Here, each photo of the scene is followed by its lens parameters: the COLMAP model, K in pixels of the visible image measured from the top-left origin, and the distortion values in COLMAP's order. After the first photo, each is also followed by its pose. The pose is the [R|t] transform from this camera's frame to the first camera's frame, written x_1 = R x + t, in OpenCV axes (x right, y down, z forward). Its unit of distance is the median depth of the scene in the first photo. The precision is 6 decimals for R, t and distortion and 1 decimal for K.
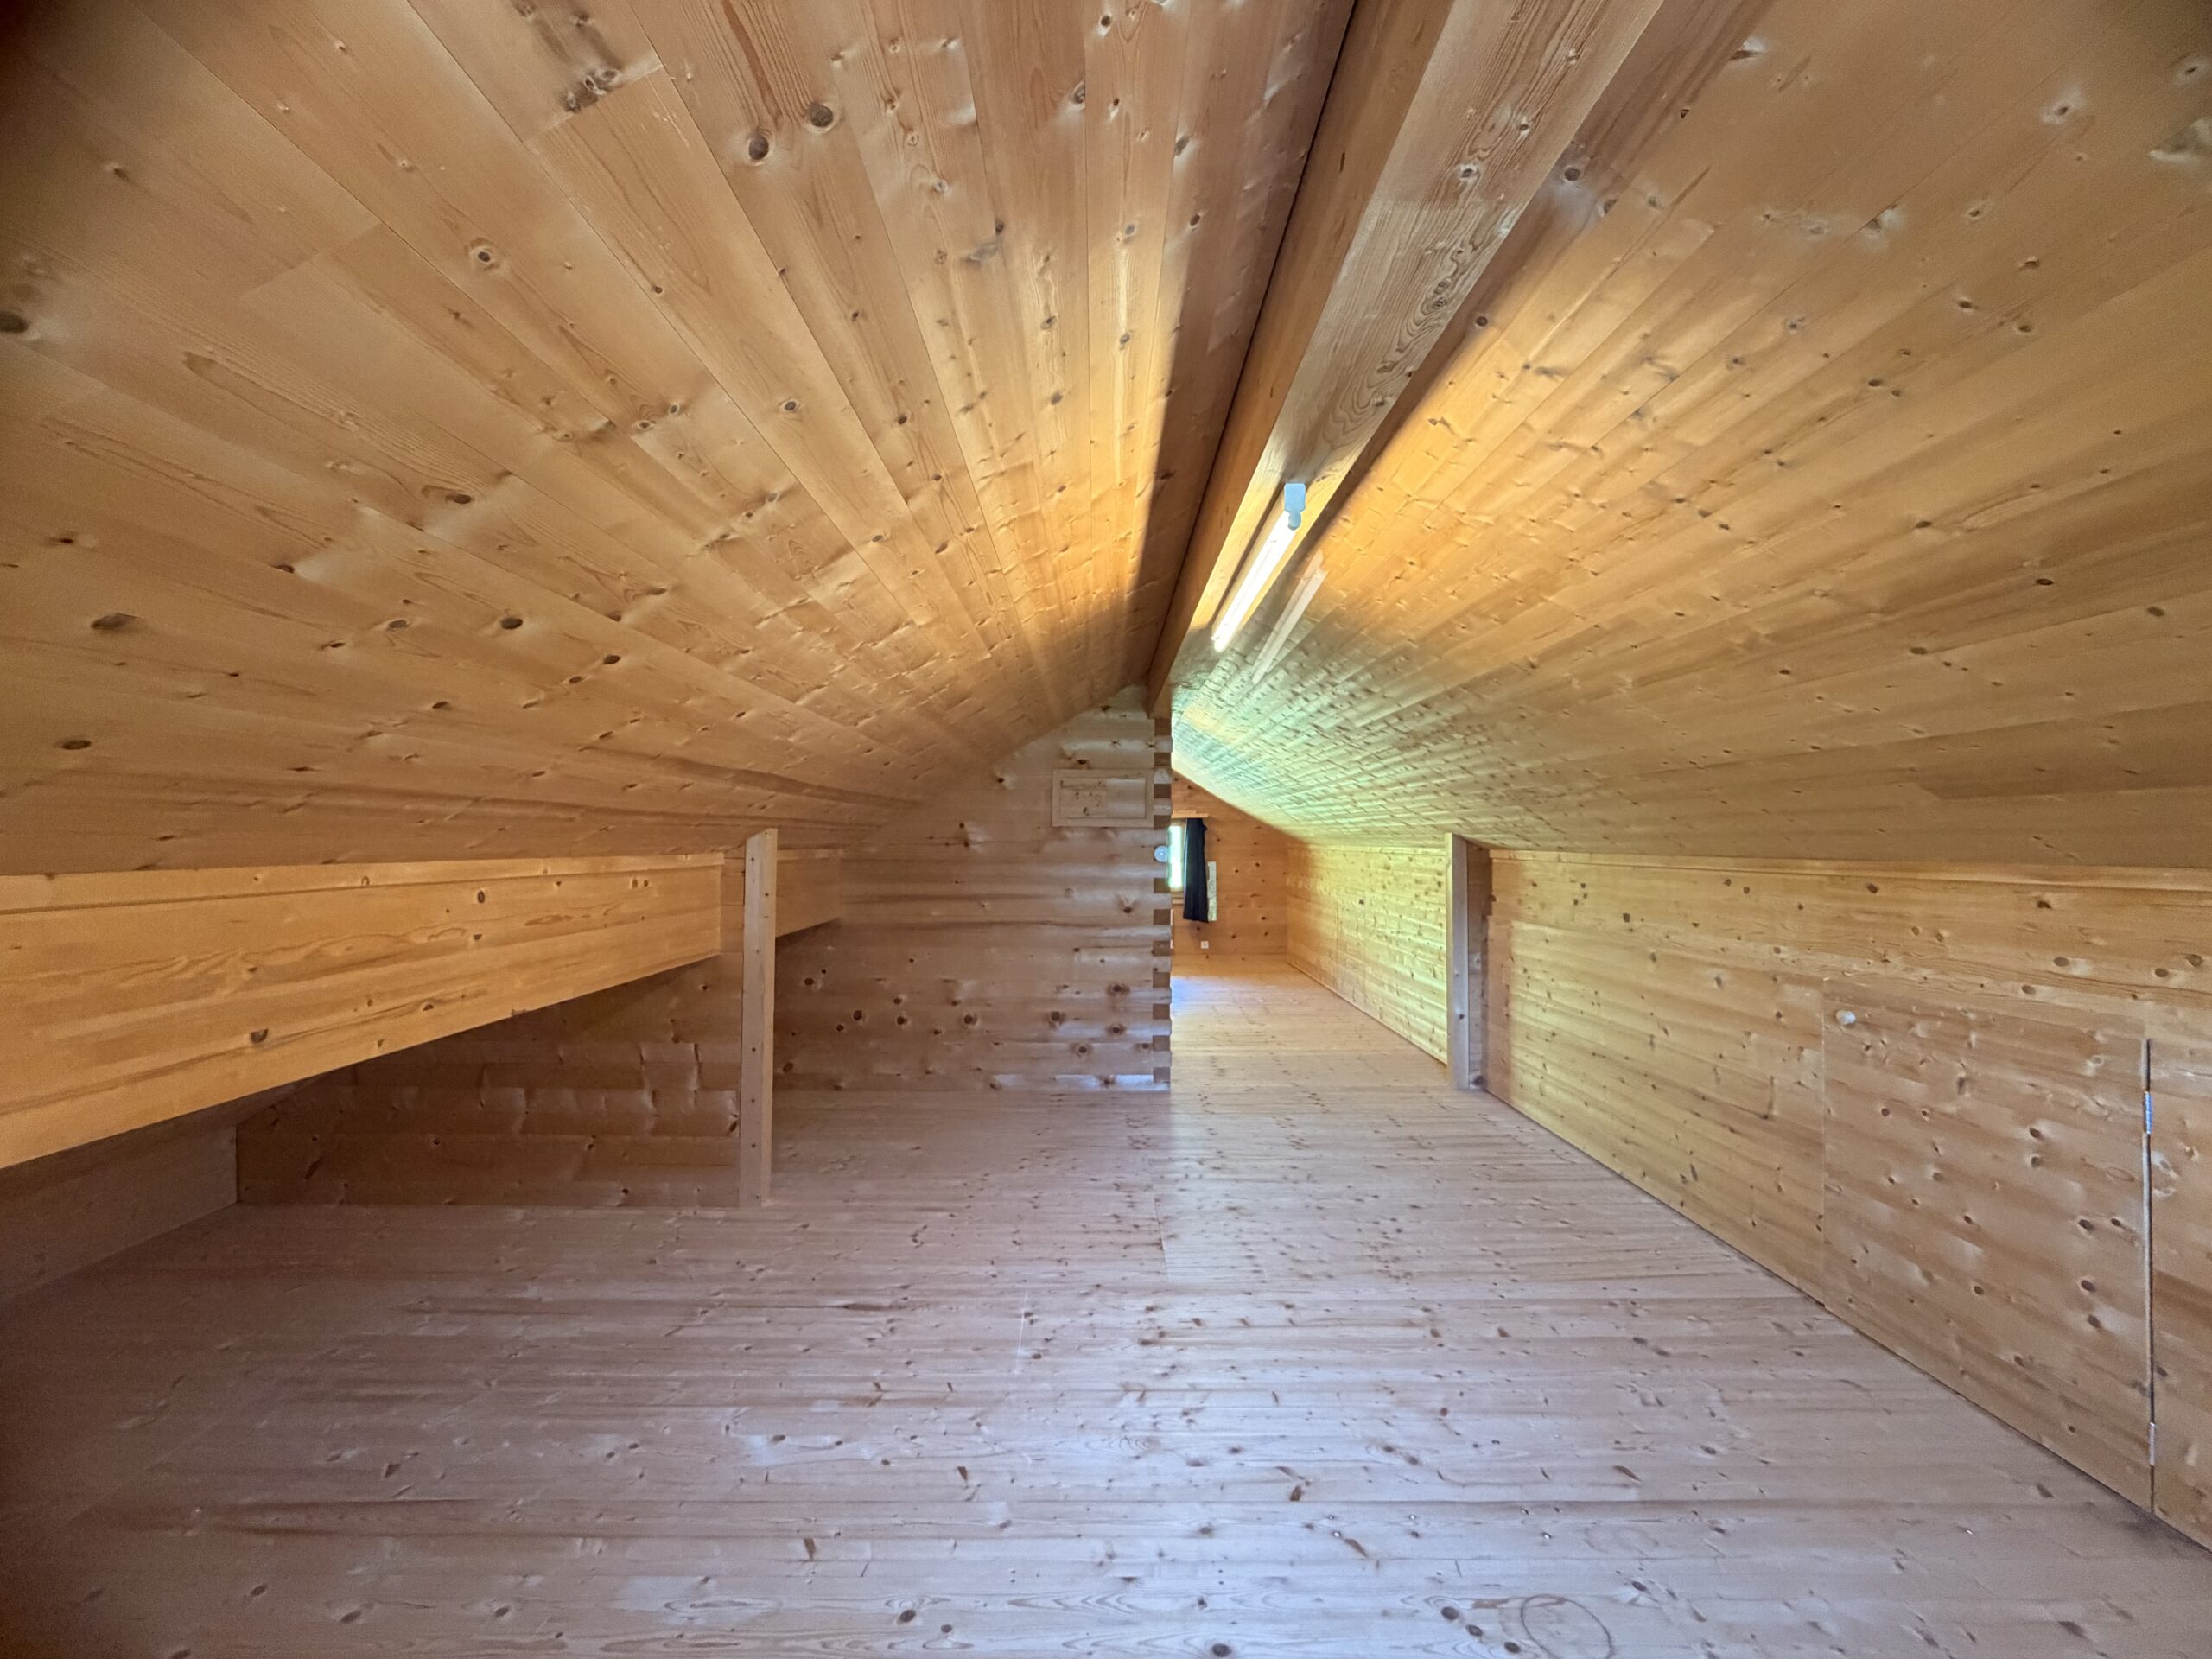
lens RADIAL K [[881.6, 0, 1106.0], [0, 881.6, 829.5], [0, 0, 1]] dist [-0.001282, -0.000062]
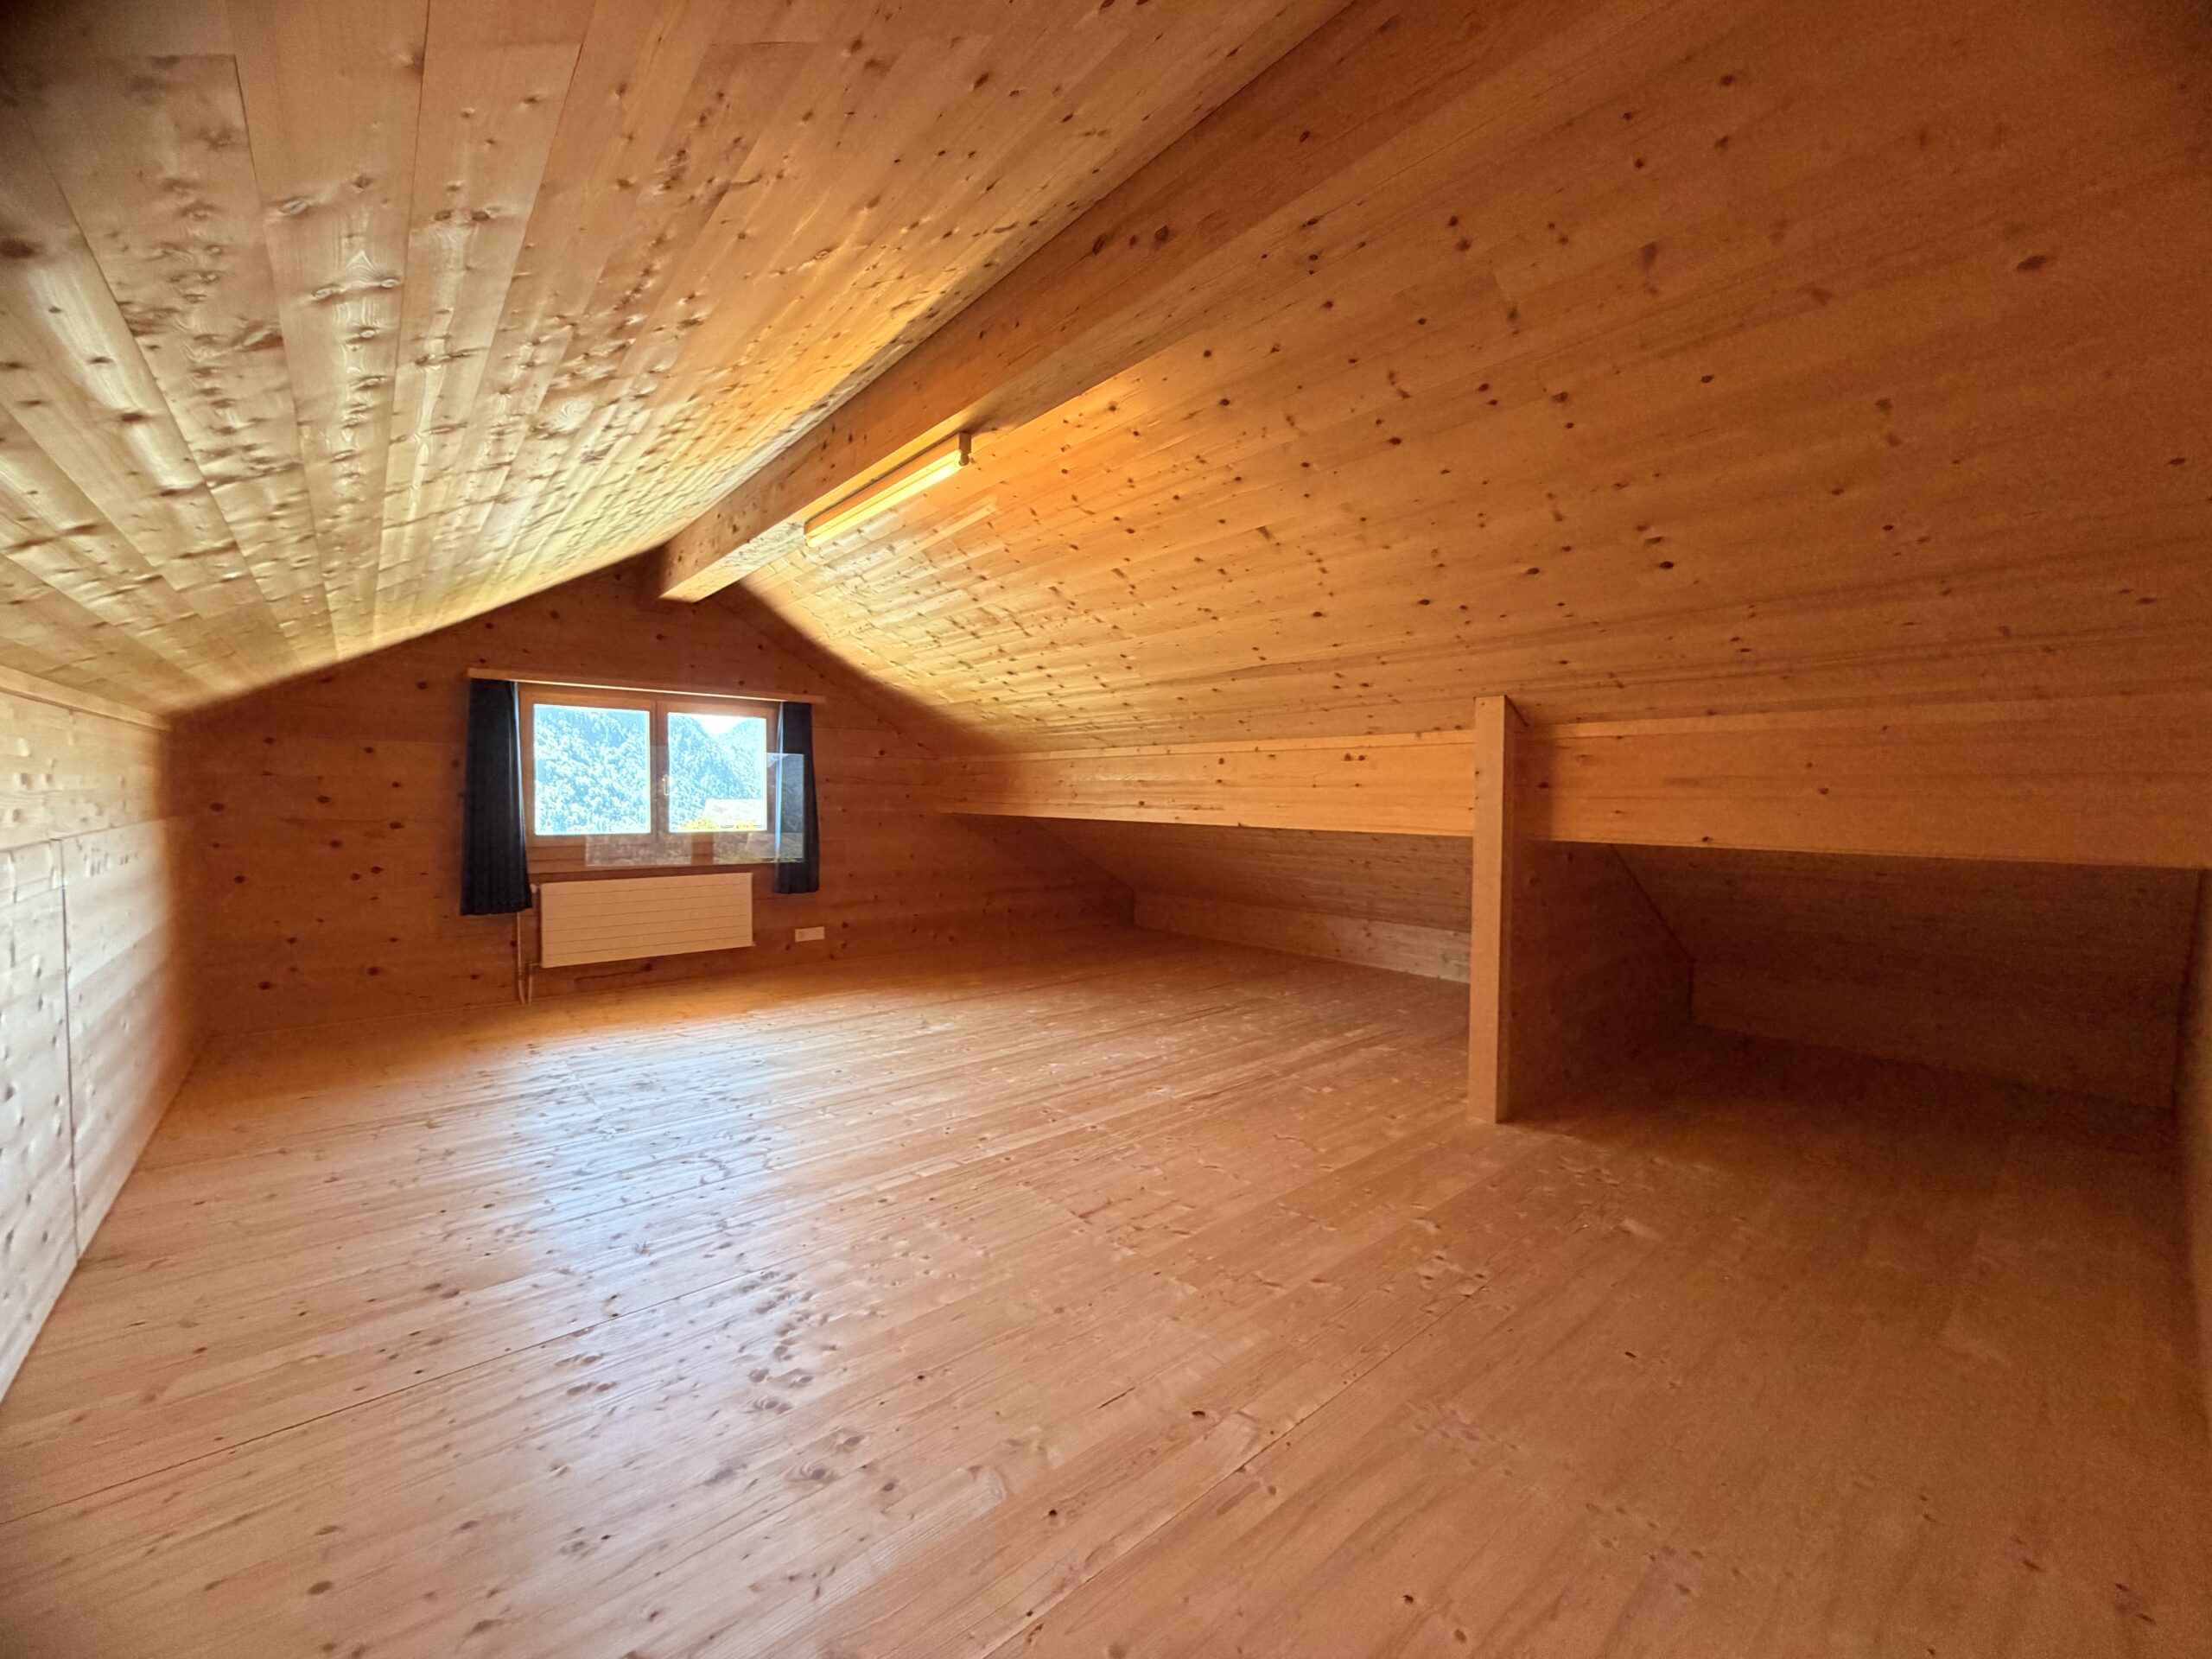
lens RADIAL K [[881.6, 0, 1106.0], [0, 881.6, 829.5], [0, 0, 1]] dist [-0.001282, -0.000062]
pose [[-0.765513, 0.020002, -0.643109, 0.648183], [-0.000341, 0.999504, 0.031492, 0.137599], [0.643420, 0.024327, -0.765127, 1.949504]]
